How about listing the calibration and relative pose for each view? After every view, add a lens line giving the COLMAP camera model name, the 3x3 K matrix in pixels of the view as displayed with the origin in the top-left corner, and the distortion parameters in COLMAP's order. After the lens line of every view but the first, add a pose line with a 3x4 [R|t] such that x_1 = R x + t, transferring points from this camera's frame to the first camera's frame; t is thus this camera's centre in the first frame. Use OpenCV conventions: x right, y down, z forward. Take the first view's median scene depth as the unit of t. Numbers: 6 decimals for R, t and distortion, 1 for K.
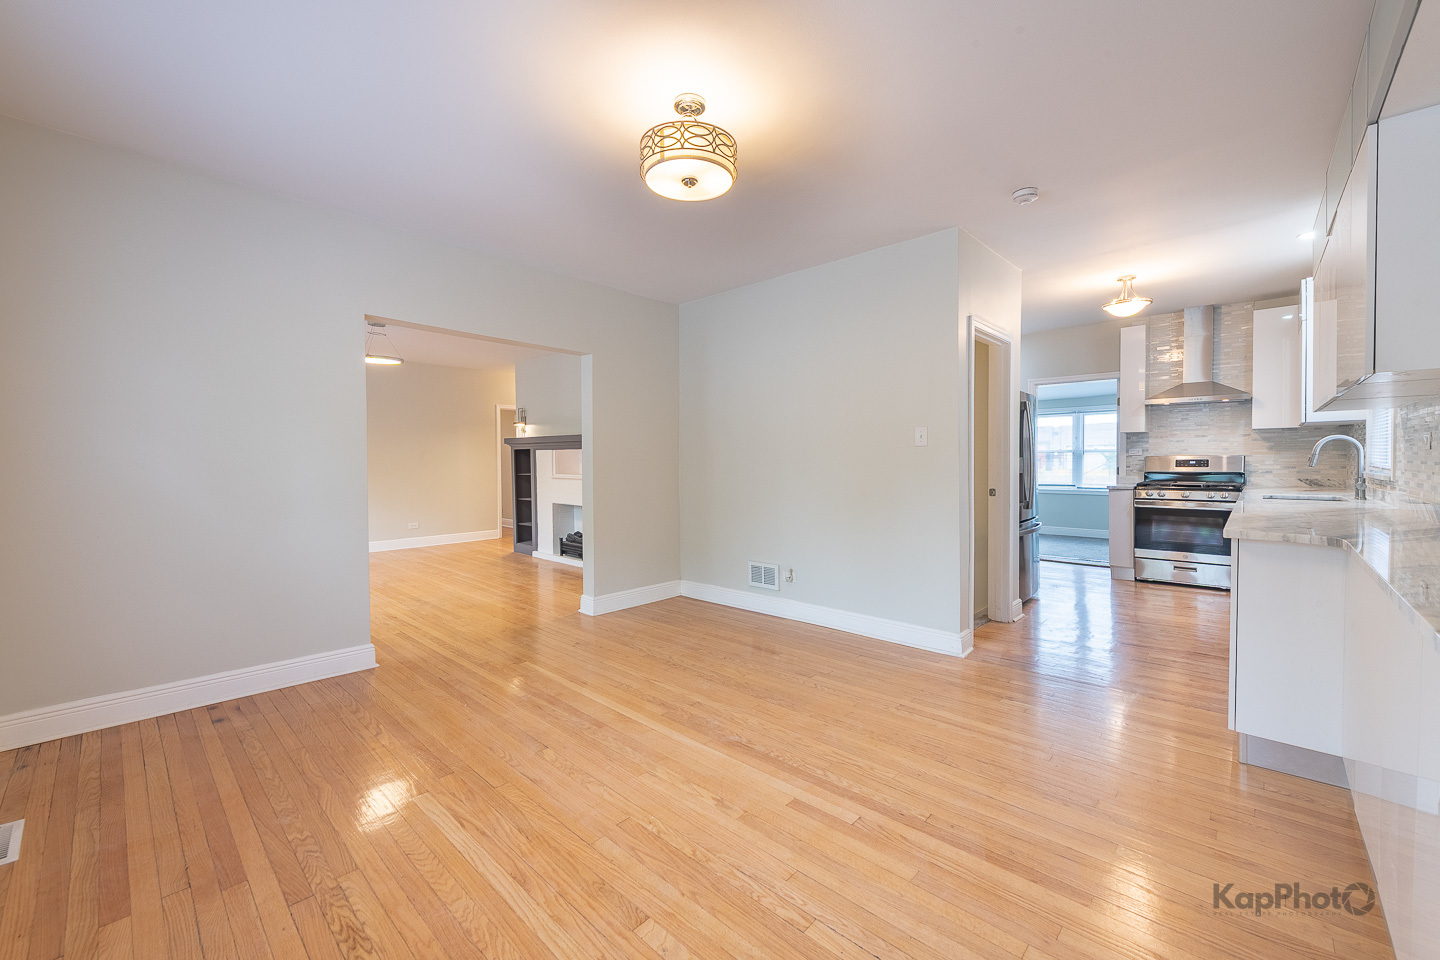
lens RADIAL K [[541.5, 0, 726.2], [0, 541.5, 468.2], [0, 0, 1]] dist [-0.018910, 0.000005]
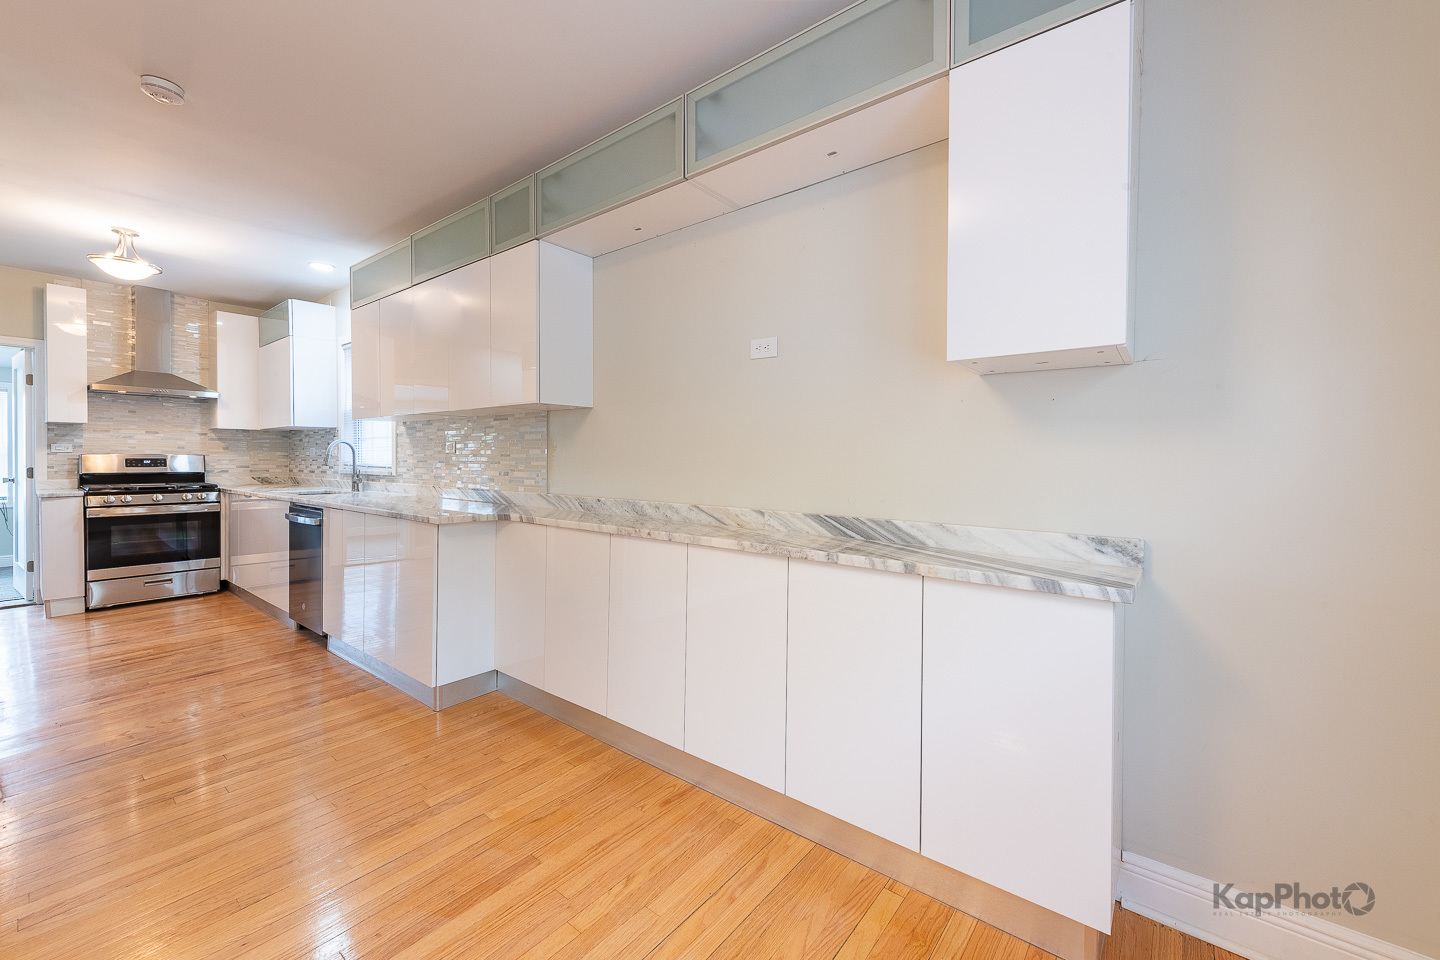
lens RADIAL K [[541.5, 0, 726.2], [0, 541.5, 468.2], [0, 0, 1]] dist [-0.018910, 0.000005]
pose [[-0.067323, -0.008493, 0.997695, -0.071573], [0.008379, 0.999924, 0.009078, -0.000283], [-0.997696, 0.008971, -0.067247, 0.108802]]
